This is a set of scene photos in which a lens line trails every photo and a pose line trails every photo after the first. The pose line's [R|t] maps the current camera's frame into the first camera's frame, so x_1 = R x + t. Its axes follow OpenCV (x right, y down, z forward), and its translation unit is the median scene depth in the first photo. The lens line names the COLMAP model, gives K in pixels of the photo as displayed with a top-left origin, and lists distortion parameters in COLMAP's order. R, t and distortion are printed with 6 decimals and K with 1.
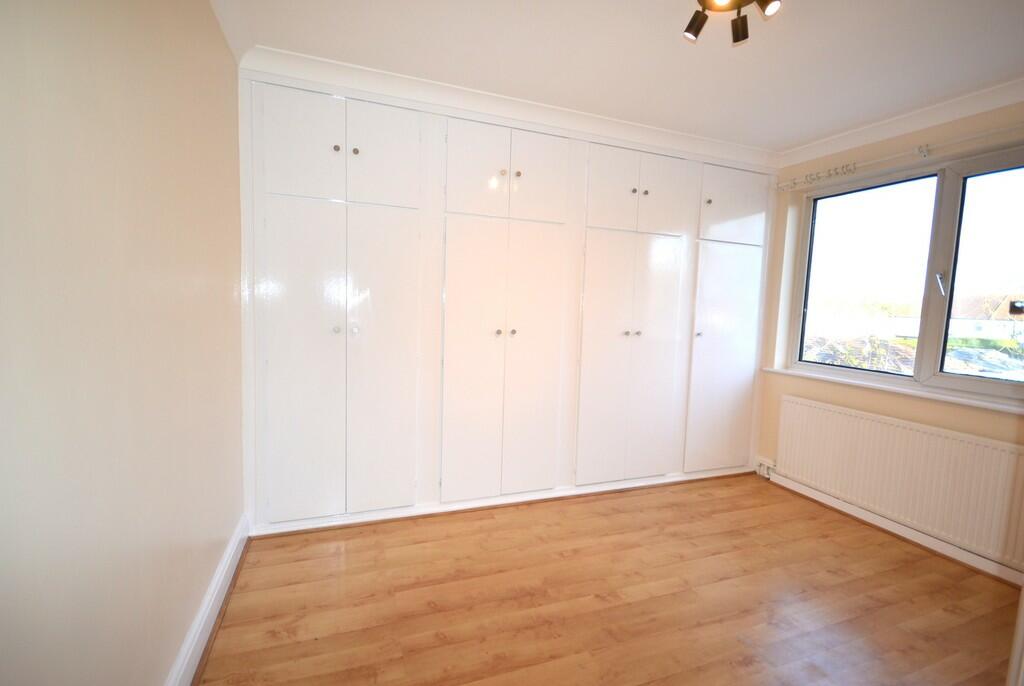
lens RADIAL K [[457.4, 0, 512.0], [0, 457.4, 343.0], [0, 0, 1]] dist [0.000419, 0.000047]
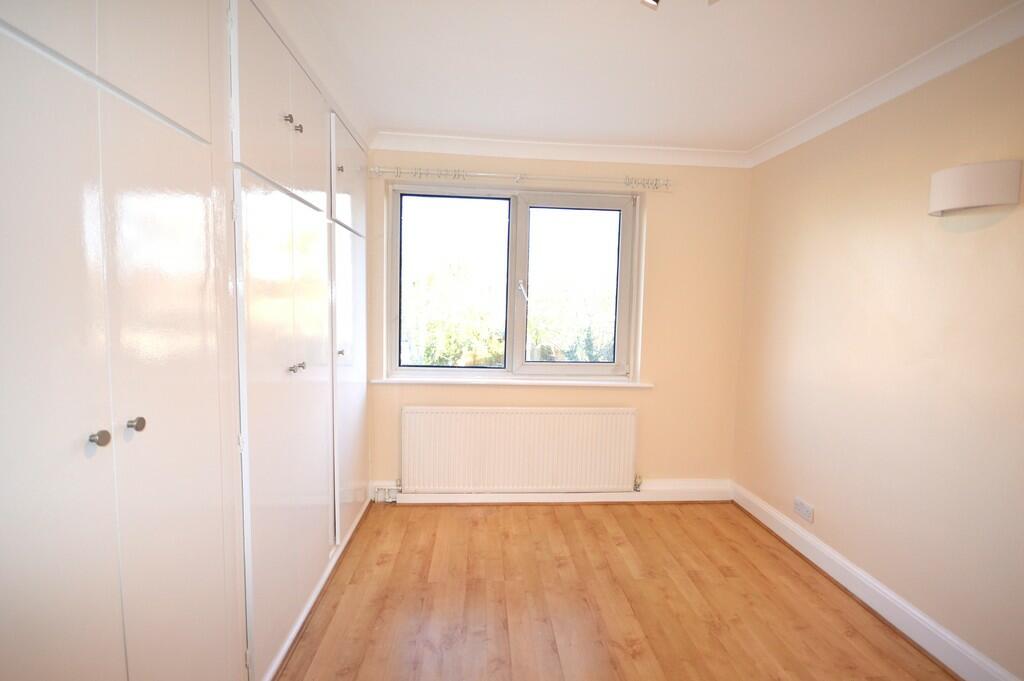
lens RADIAL K [[455.5, 0, 512.0], [0, 455.5, 340.5], [0, 0, 1]] dist [0.000779, 0.000271]
pose [[0.289266, -0.097084, 0.952313, -0.222942], [0.067242, 0.994447, 0.080955, -0.087194], [-0.954884, 0.040618, 0.294188, 0.600408]]
